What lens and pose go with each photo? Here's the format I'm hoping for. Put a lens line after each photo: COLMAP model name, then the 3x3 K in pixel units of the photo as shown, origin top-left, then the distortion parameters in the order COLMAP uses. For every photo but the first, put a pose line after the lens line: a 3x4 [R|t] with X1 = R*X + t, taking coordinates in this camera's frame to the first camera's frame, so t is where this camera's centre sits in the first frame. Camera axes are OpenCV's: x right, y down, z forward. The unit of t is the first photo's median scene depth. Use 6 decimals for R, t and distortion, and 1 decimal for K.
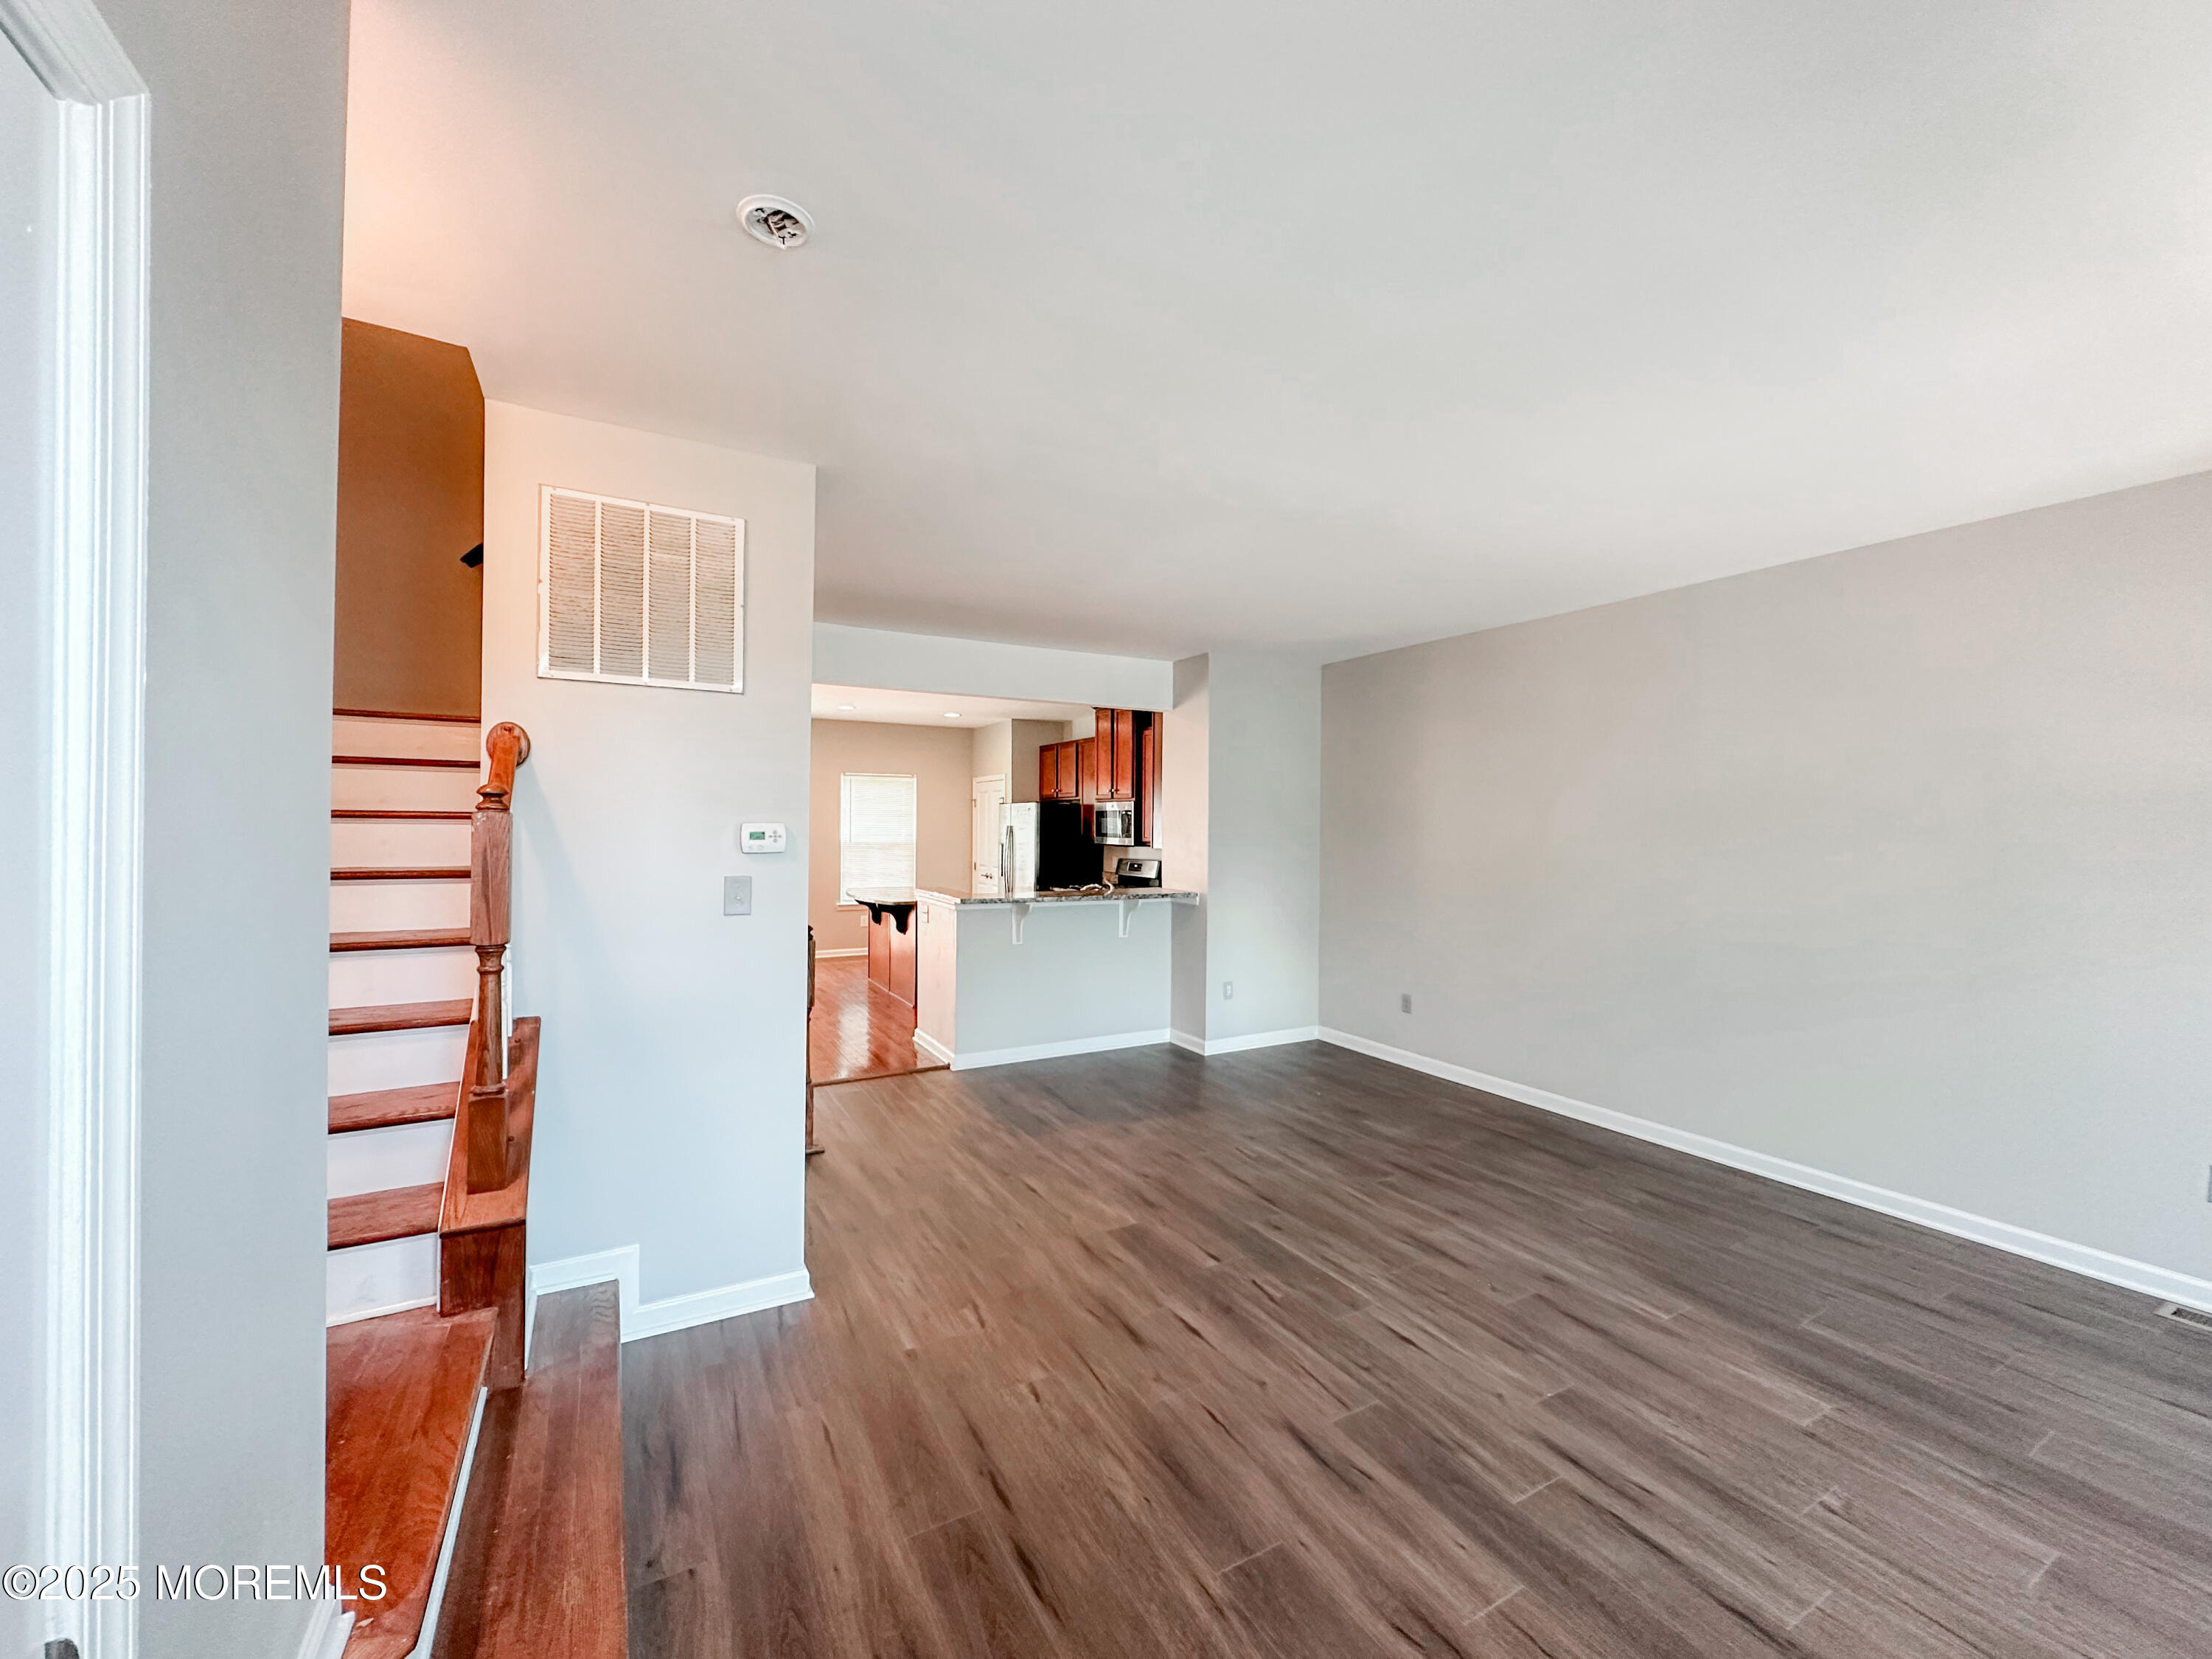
lens RADIAL K [[880.1, 0, 1106.7], [0, 880.1, 826.6], [0, 0, 1]] dist [-0.007220, 0.000861]
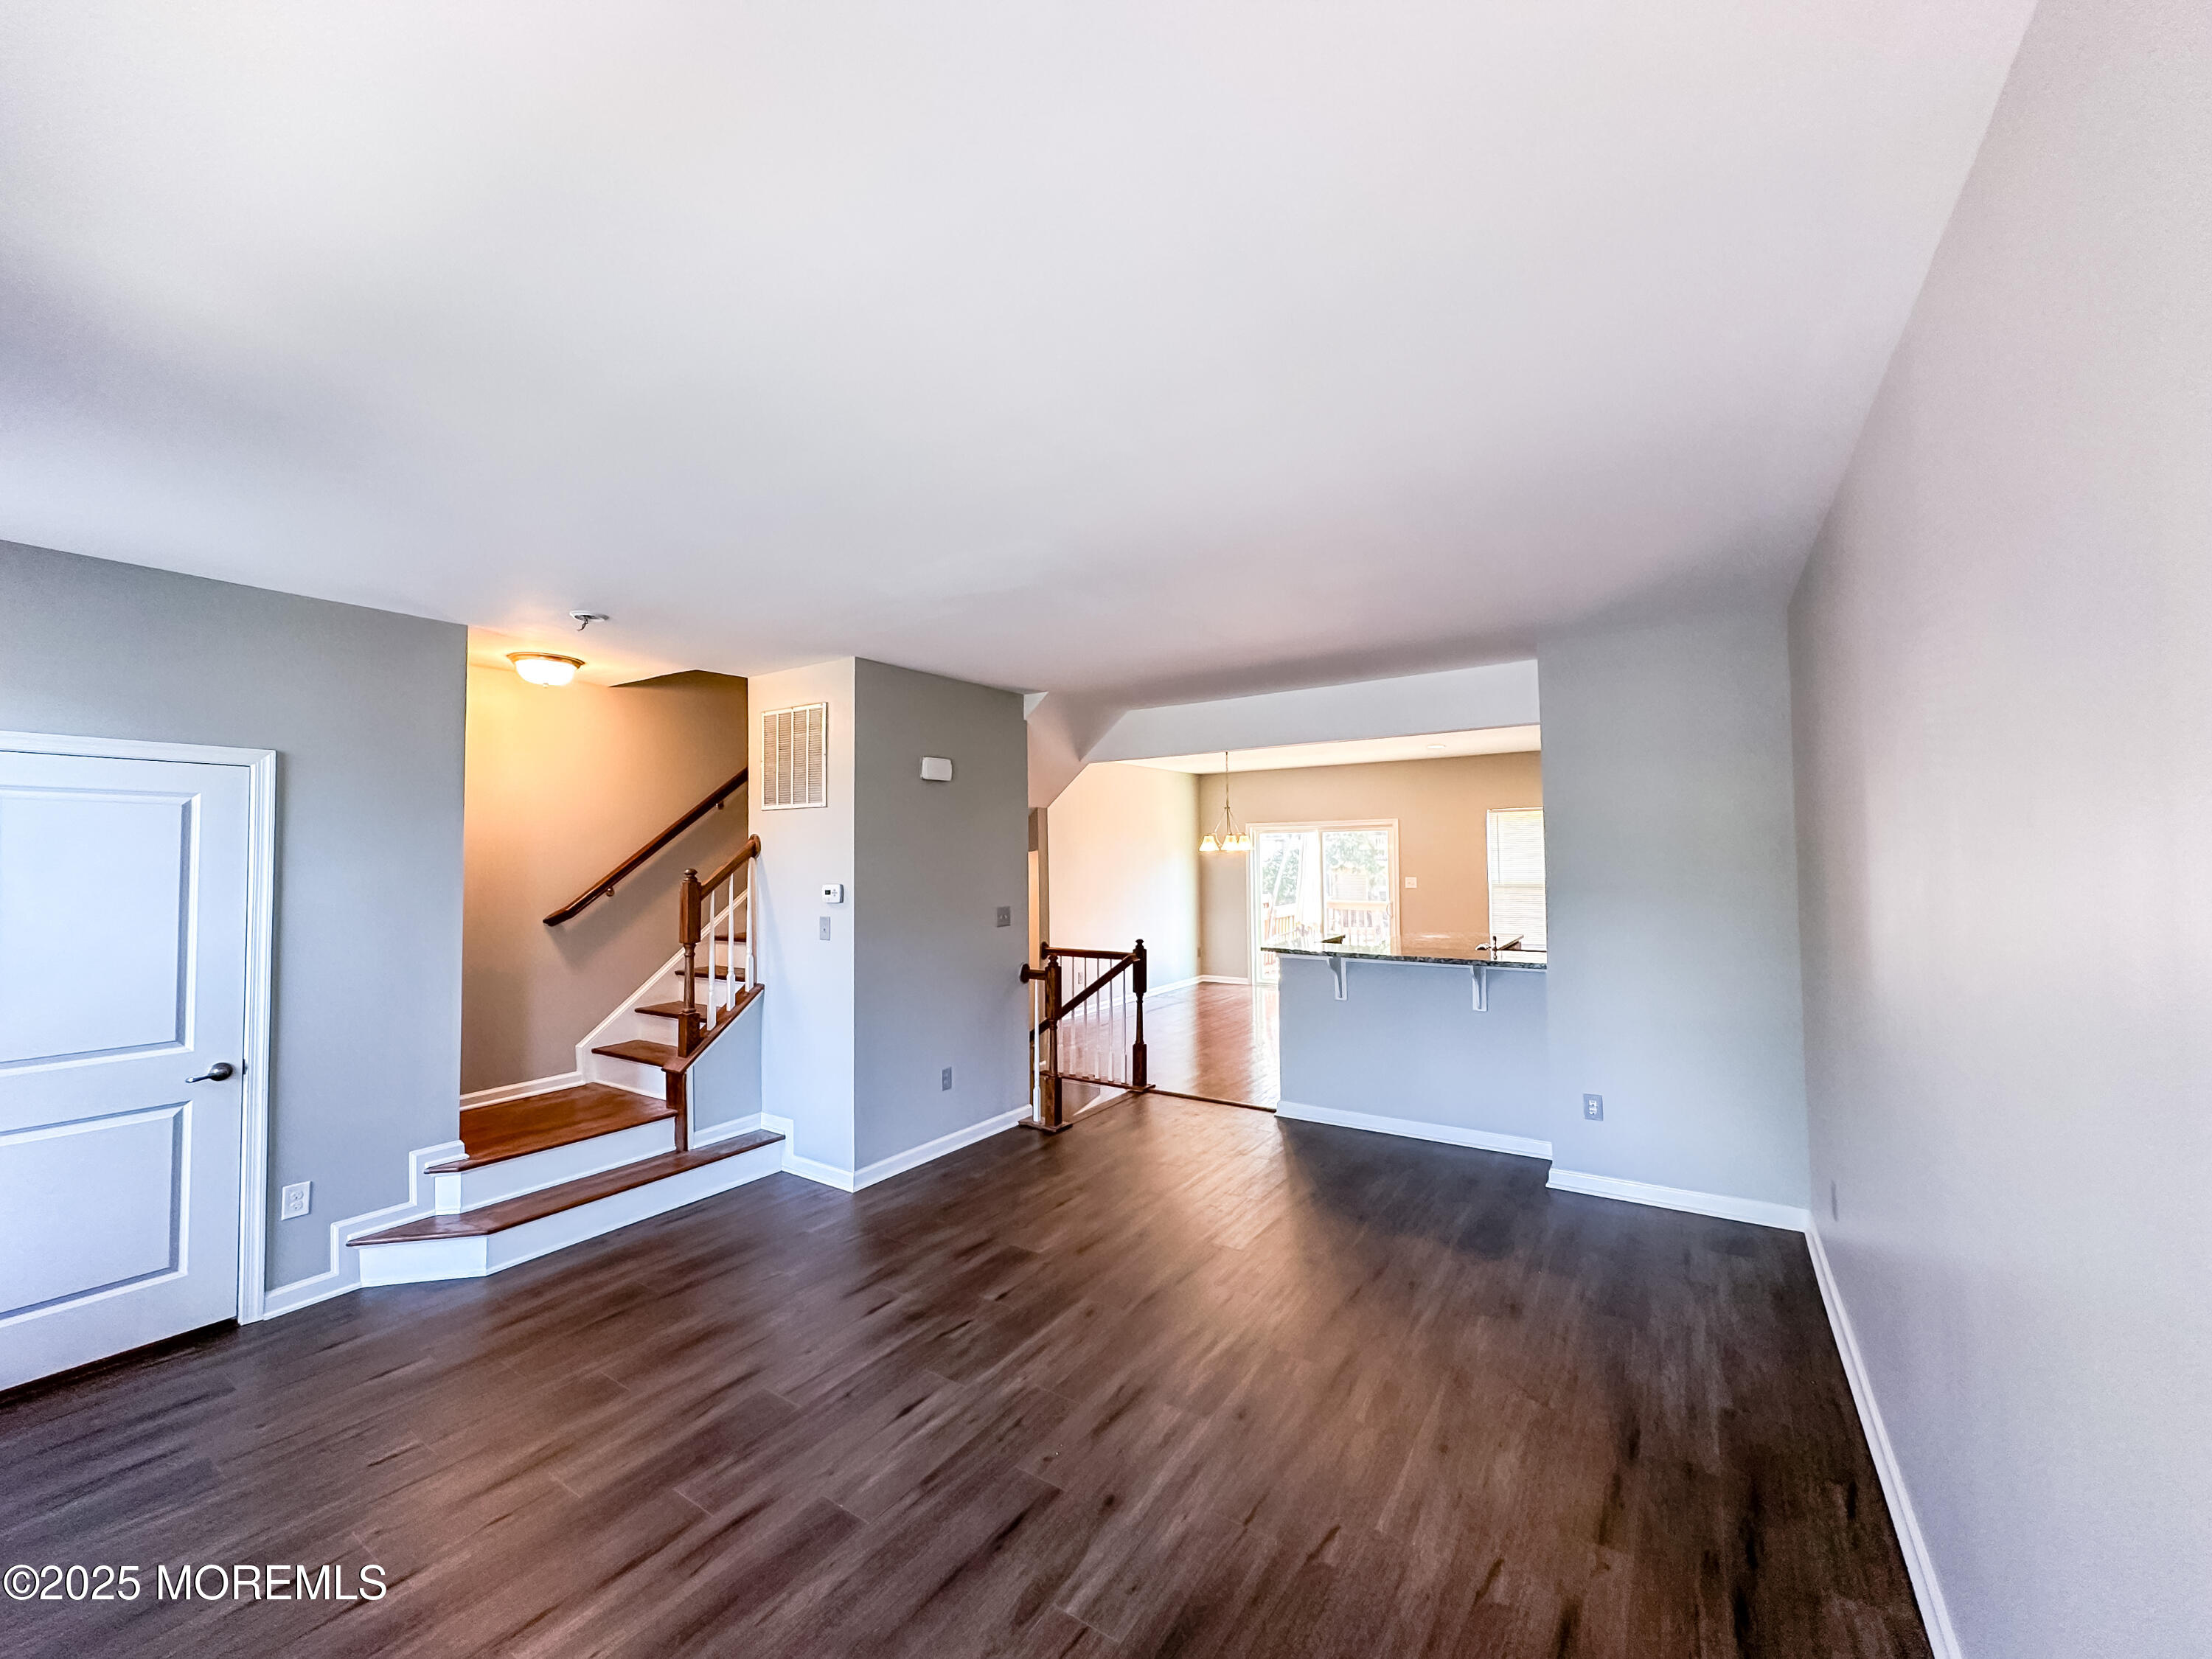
lens RADIAL K [[880.1, 0, 1103.5], [0, 880.1, 830.2], [0, 0, 1]] dist [-0.007220, 0.000861]
pose [[0.454658, -0.040540, -0.889743, 1.325488], [0.015126, 0.999171, -0.037796, -0.036620], [0.890538, 0.003726, 0.454894, 0.720213]]
